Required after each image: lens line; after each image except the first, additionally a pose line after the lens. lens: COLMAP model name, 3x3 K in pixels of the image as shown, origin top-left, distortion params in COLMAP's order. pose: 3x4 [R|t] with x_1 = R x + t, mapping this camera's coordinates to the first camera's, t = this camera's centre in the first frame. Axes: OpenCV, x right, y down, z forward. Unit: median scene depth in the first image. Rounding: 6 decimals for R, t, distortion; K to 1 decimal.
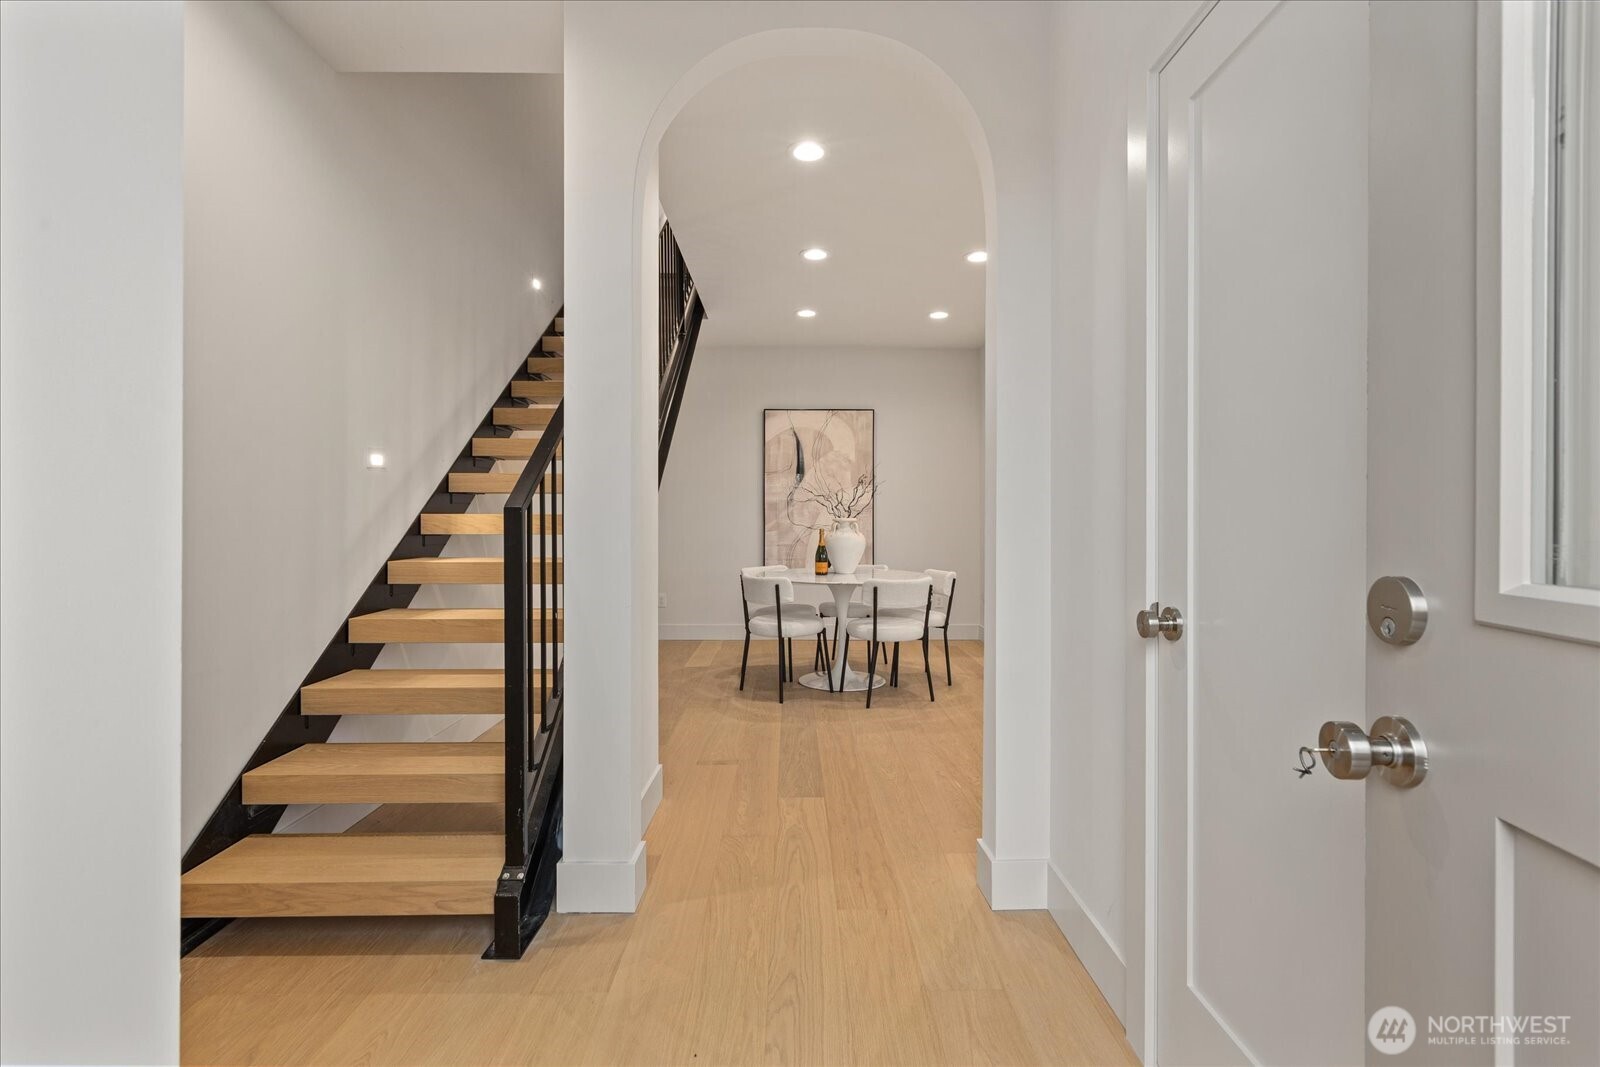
lens RADIAL K [[725.9, 0, 804.5], [0, 725.9, 526.6], [0, 0, 1]] dist [0.000138, 0.000090]
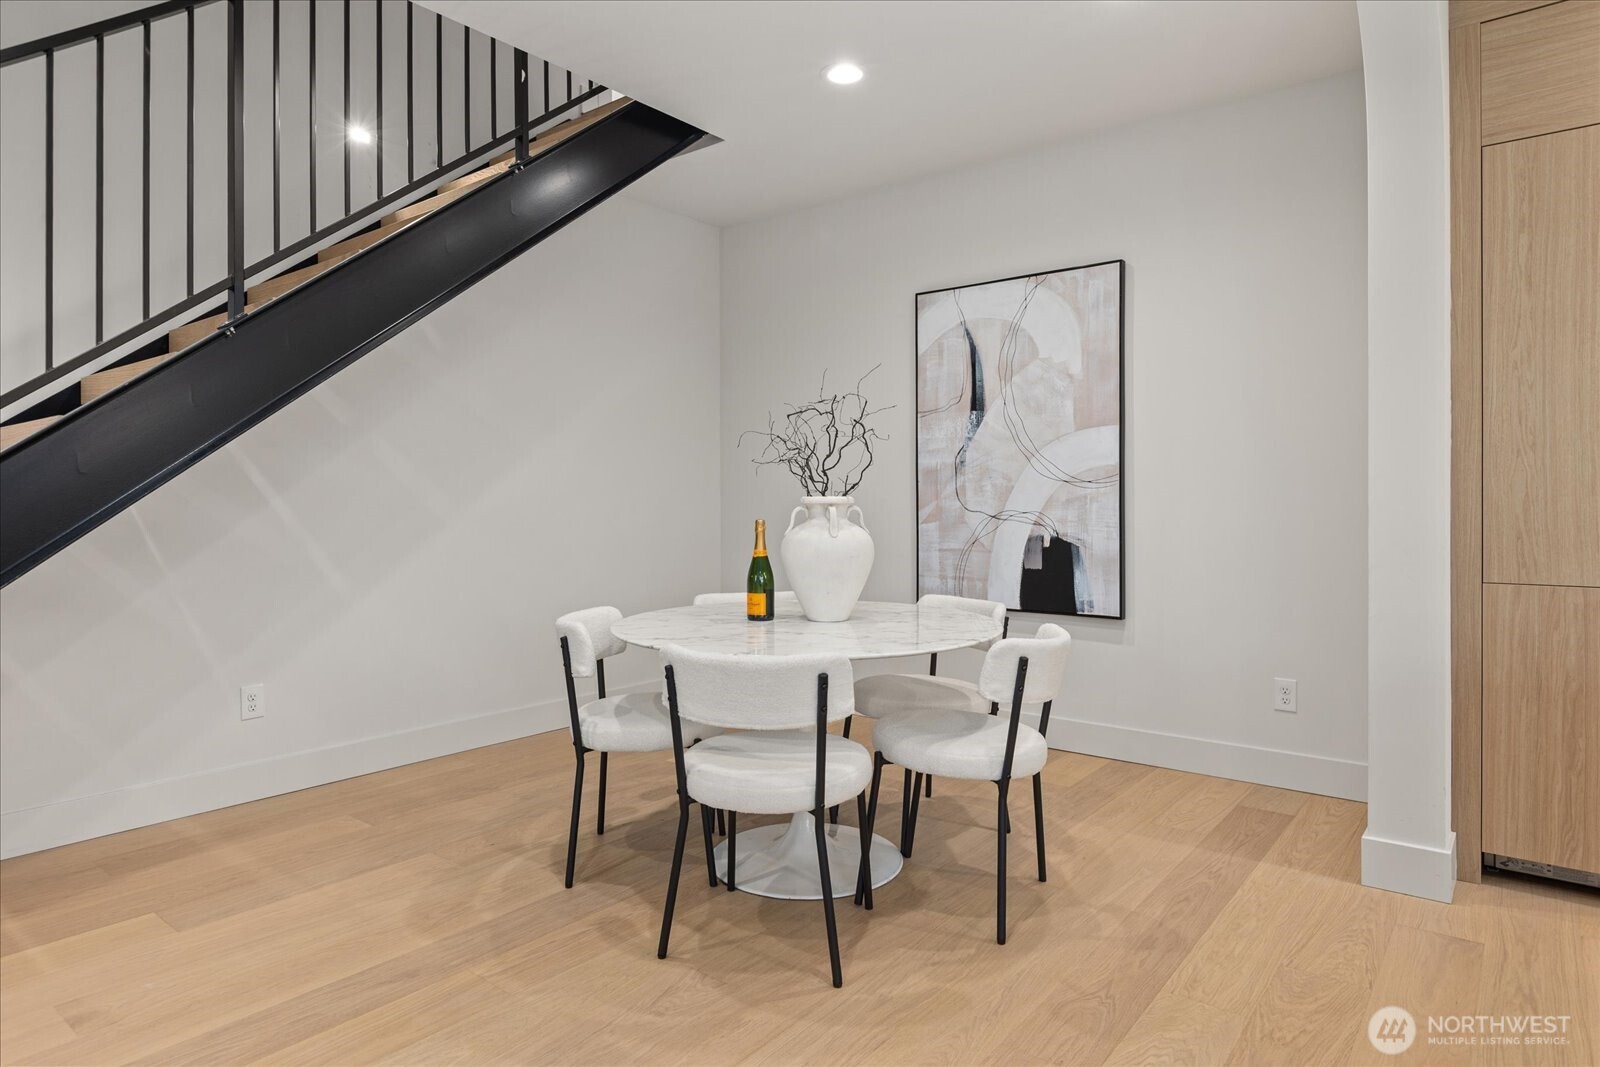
lens RADIAL K [[928.7, 0, 798.9], [0, 928.7, 514.5], [0, 0, 1]] dist [-0.005409, -0.001855]
pose [[0.768661, 0.002948, -0.639650, 0.315467], [-0.001448, 0.999995, 0.002869, -0.001744], [0.639655, -0.001279, 0.768661, 0.421541]]
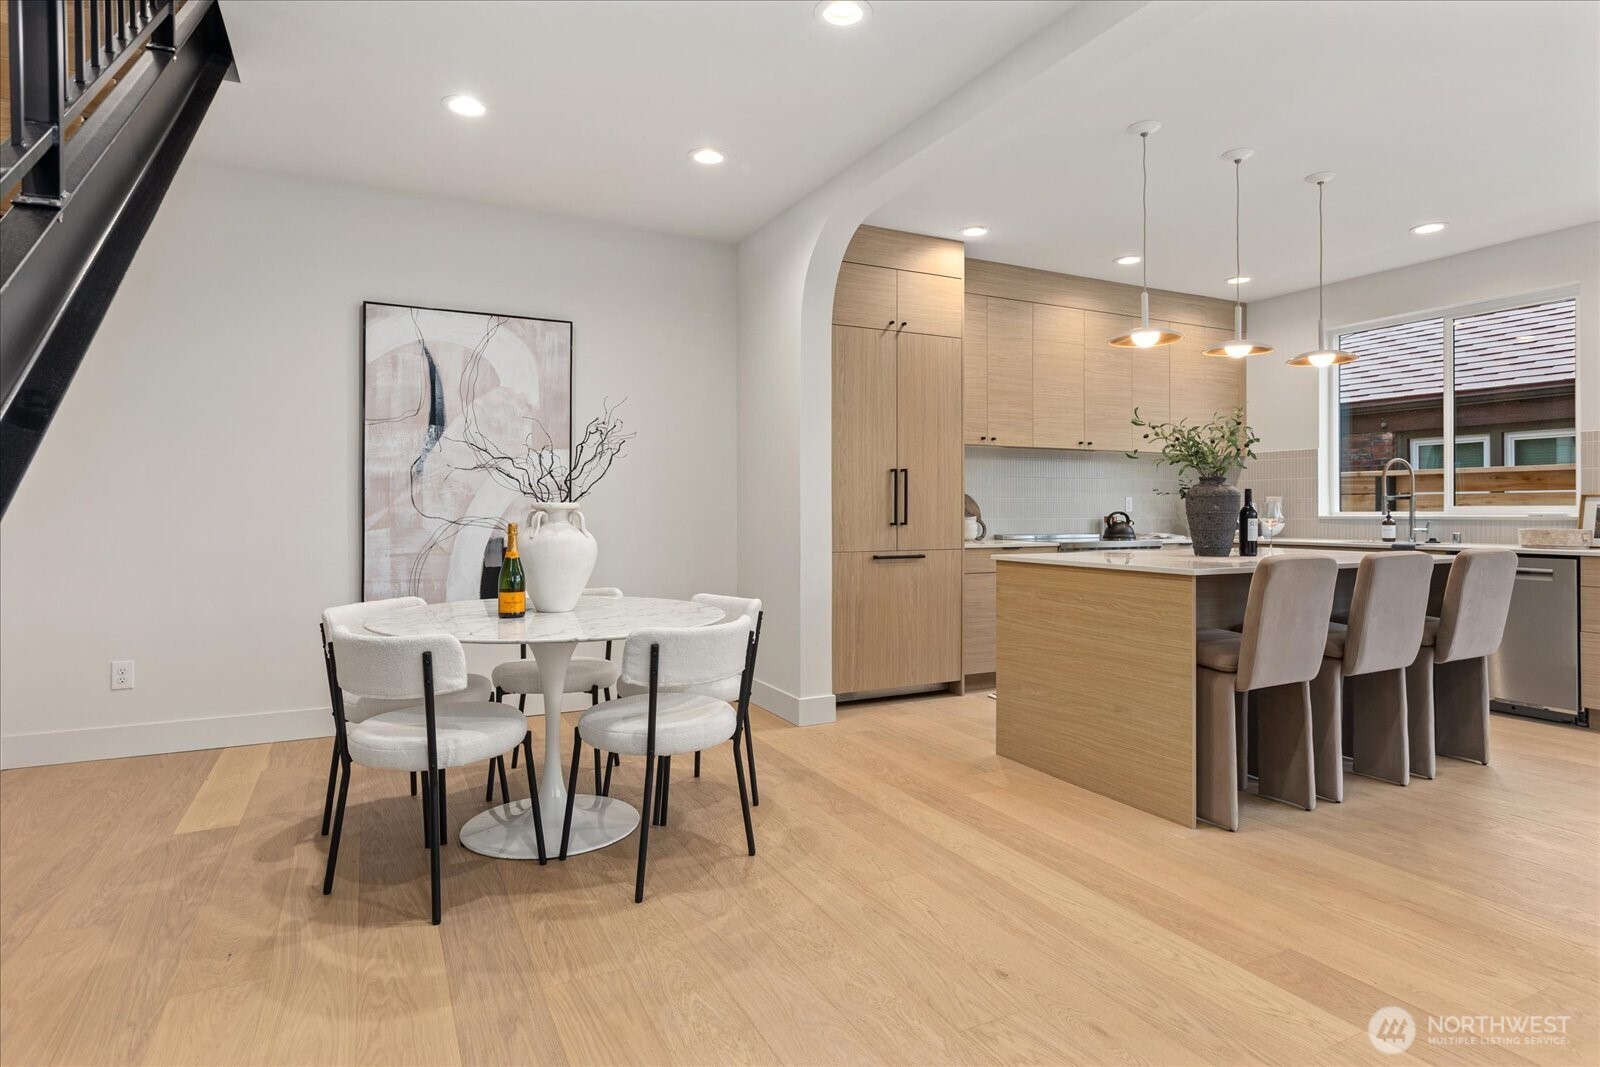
lens RADIAL K [[860.4, 0, 810.5], [0, 860.4, 504.5], [0, 0, 1]] dist [0.000195, 0.001545]
pose [[0.897672, 0.000892, 0.440664, -0.039203], [0.007008, 0.999843, -0.016299, 0.000594], [-0.440609, 0.017719, 0.897524, 0.288116]]
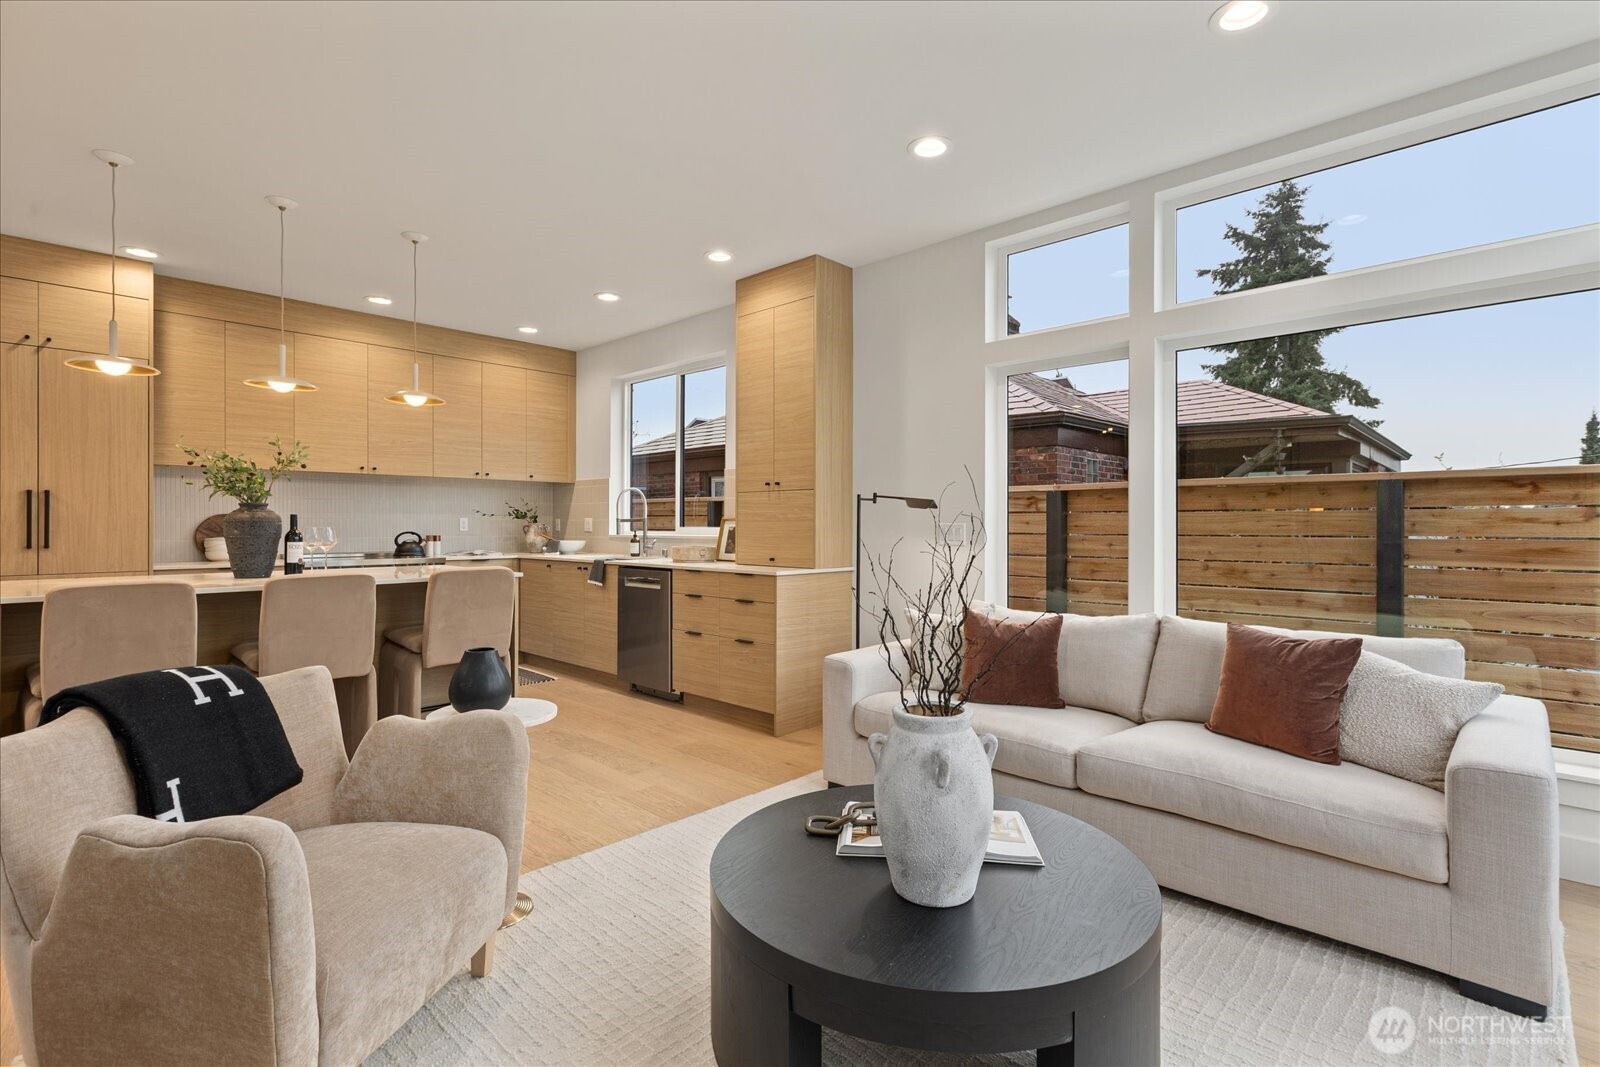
lens RADIAL K [[725.9, 0, 798.6], [0, 725.9, 527.4], [0, 0, 1]] dist [0.000138, 0.000090]
pose [[0.703983, -0.005587, 0.710194, 0.370944], [0.008415, 0.999964, -0.000475, -0.005214], [-0.710166, 0.006311, 0.704006, 0.048740]]
